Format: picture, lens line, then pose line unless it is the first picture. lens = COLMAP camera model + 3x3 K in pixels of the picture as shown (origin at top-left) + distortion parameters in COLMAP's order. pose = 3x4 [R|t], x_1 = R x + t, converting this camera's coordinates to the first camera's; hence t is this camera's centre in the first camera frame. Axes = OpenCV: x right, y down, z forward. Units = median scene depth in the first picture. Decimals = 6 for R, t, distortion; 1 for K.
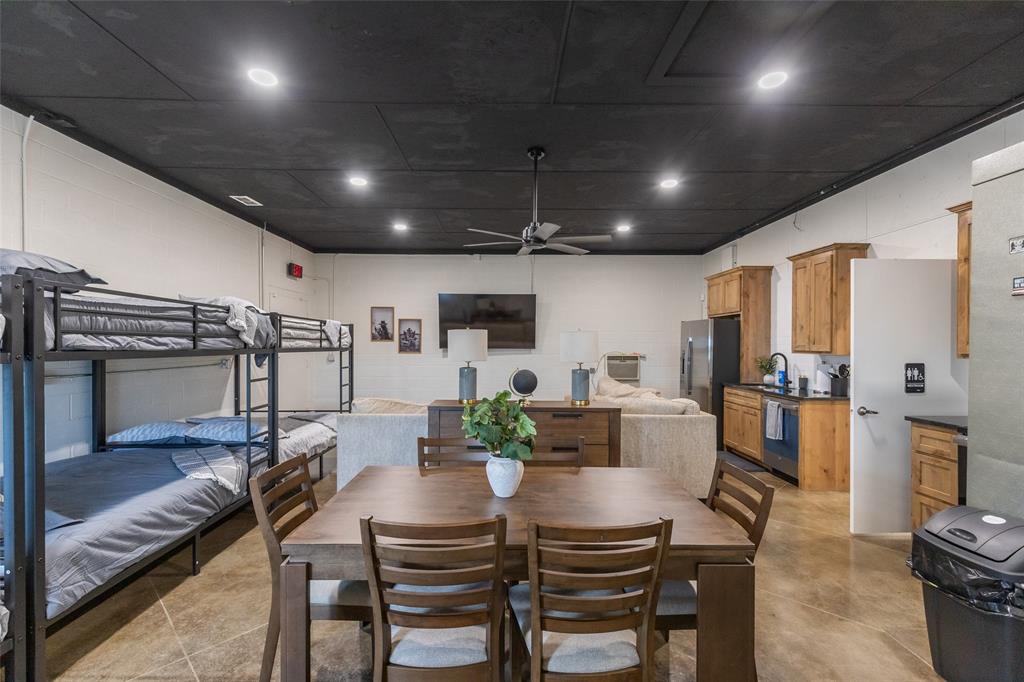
lens RADIAL K [[470.1, 0, 529.2], [0, 470.1, 346.7], [0, 0, 1]] dist [0.003260, -0.000022]
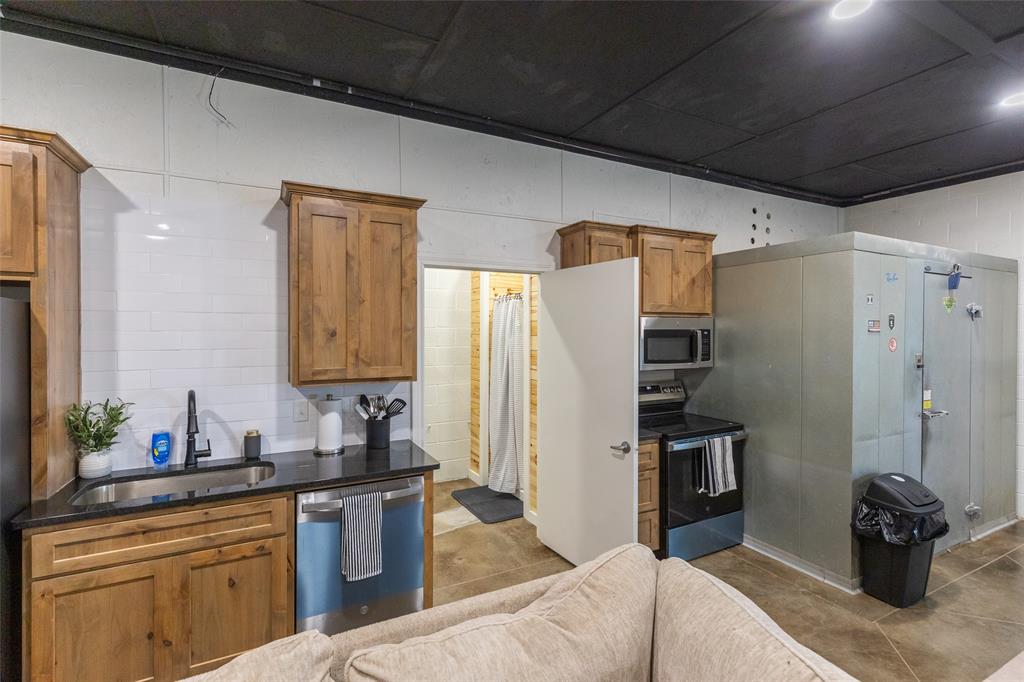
lens RADIAL K [[454.0, 0, 491.8], [0, 454.0, 330.4], [0, 0, 1]] dist [0.005107, 0.000016]
pose [[-0.399614, -0.009779, 0.916631, 0.059969], [0.003858, 0.999916, 0.012349, -0.050008], [-0.916675, 0.008471, -0.399543, 1.042147]]
